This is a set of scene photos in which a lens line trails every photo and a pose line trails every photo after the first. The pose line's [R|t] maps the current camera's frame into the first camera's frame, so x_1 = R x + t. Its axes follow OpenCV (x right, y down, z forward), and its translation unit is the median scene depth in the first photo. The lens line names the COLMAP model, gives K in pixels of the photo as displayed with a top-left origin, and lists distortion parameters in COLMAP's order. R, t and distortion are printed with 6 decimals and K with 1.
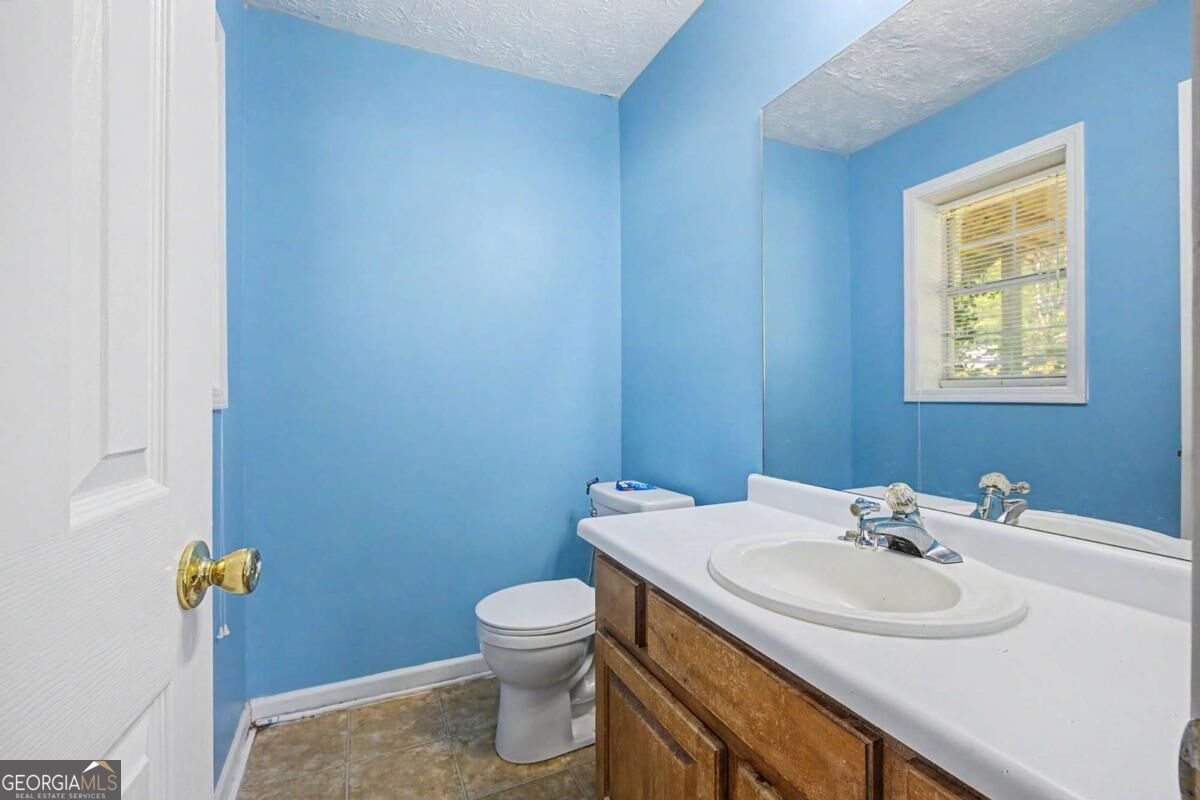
lens RADIAL K [[530.8, 0, 602.3], [0, 530.8, 397.3], [0, 0, 1]] dist [-0.001832, -0.000158]
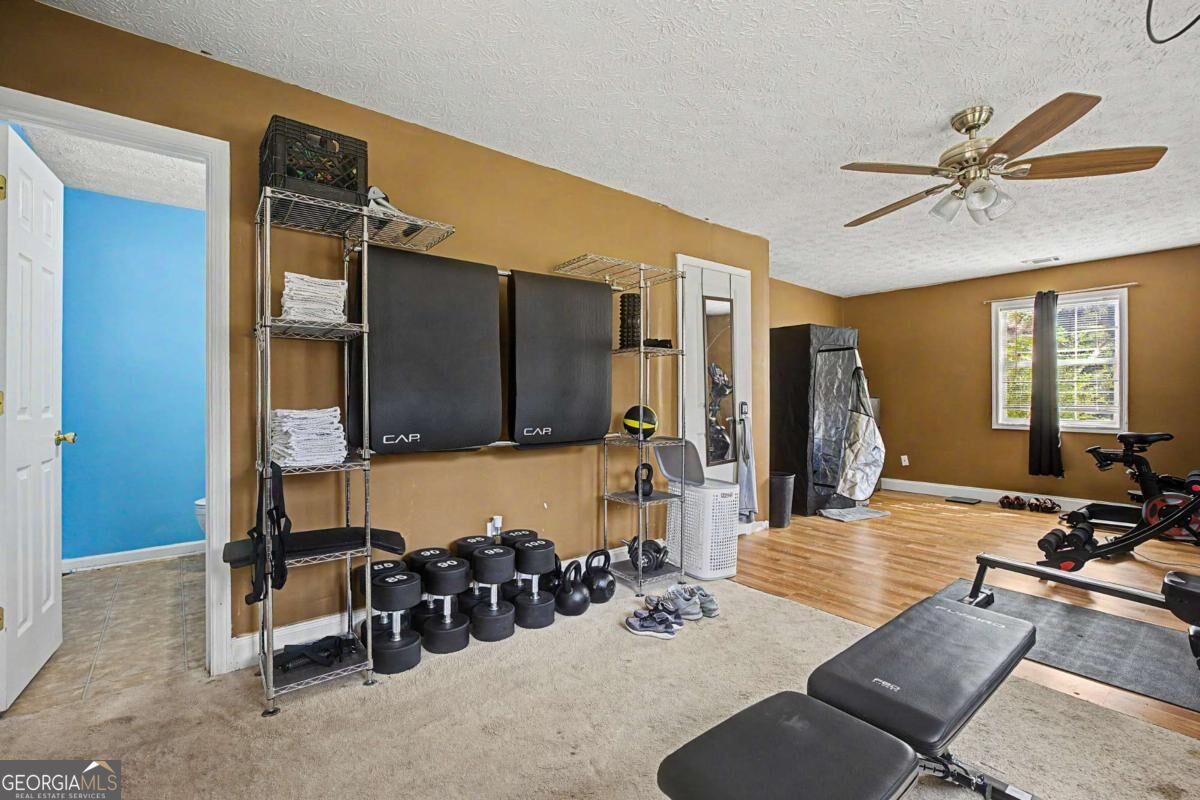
lens RADIAL K [[530.8, 0, 598.2], [0, 530.8, 399.4], [0, 0, 1]] dist [-0.001832, -0.000158]
pose [[0.970040, -0.003537, 0.242921, 2.377020], [0.000866, 0.999938, 0.011103, -0.017689], [-0.242945, -0.010560, 0.969982, -4.130242]]
